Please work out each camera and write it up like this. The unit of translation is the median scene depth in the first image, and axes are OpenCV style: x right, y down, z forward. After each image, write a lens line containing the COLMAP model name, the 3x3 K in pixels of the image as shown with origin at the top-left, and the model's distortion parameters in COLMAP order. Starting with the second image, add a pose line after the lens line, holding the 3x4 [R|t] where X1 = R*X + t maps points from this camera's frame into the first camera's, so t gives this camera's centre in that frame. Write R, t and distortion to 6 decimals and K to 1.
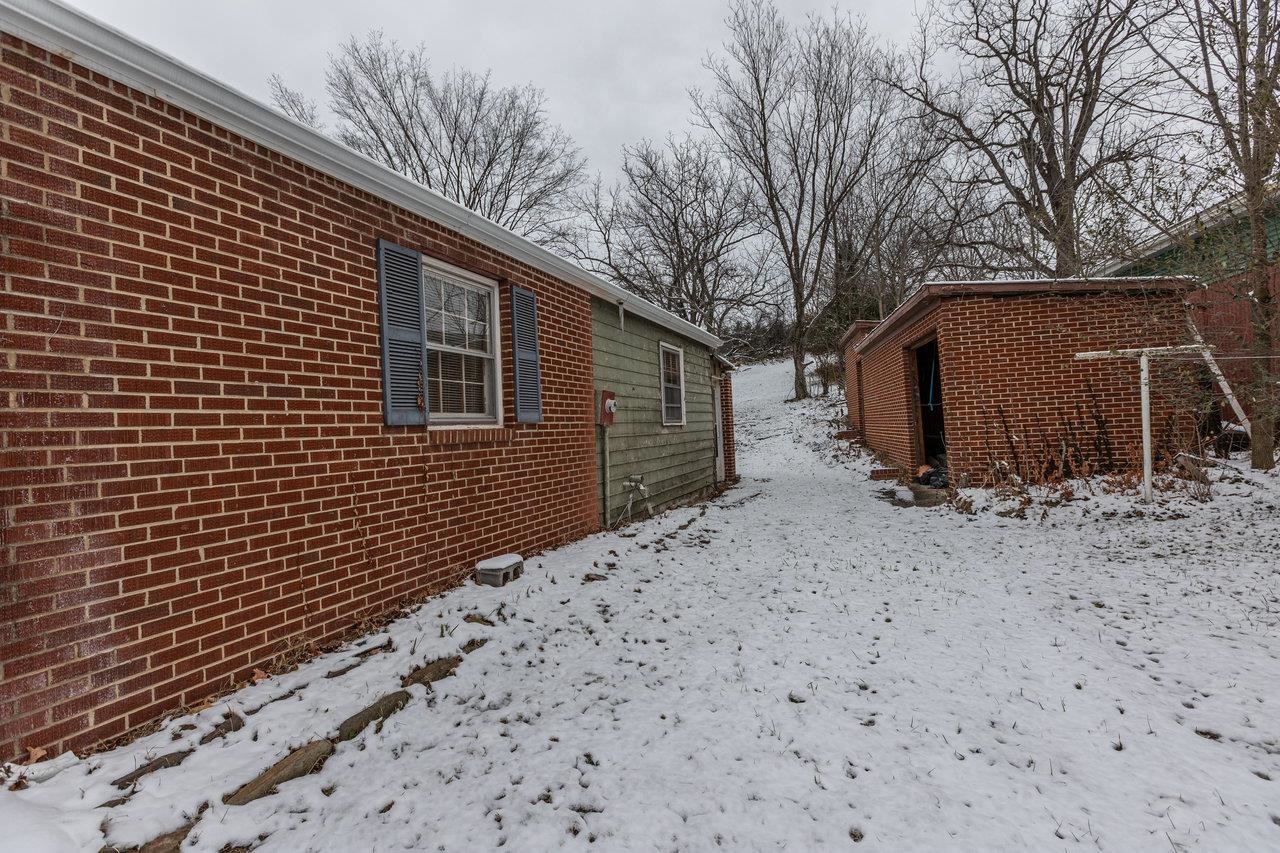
lens RADIAL K [[575.7, 0, 643.8], [0, 575.7, 415.6], [0, 0, 1]] dist [0.002916, -0.000294]
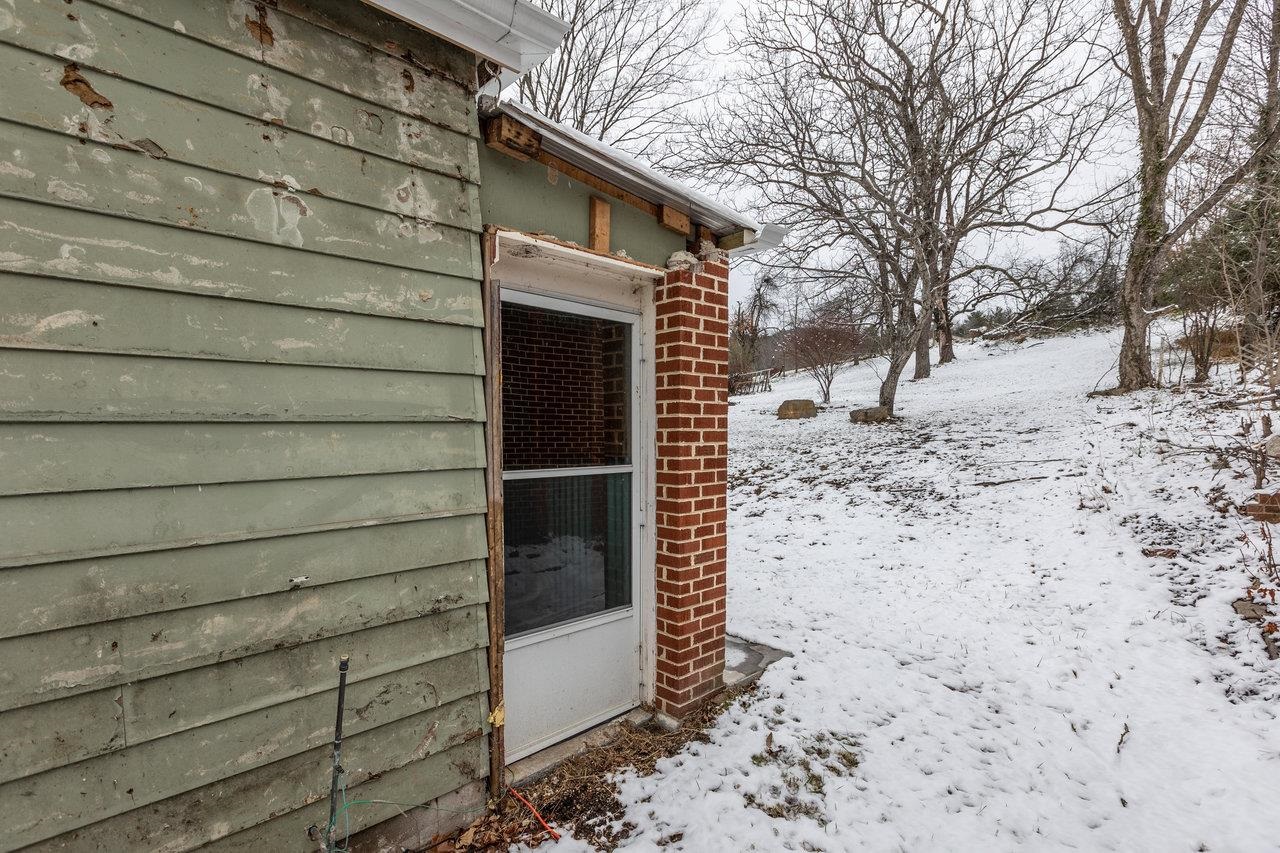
lens RADIAL K [[575.7, 0, 646.6], [0, 575.7, 461.2], [0, 0, 1]] dist [0.002916, -0.000294]
pose [[0.903458, 0.073111, -0.422396, 0.118954], [-0.033013, 0.994289, 0.101488, -0.006145], [0.427403, -0.077746, 0.900712, 0.405298]]
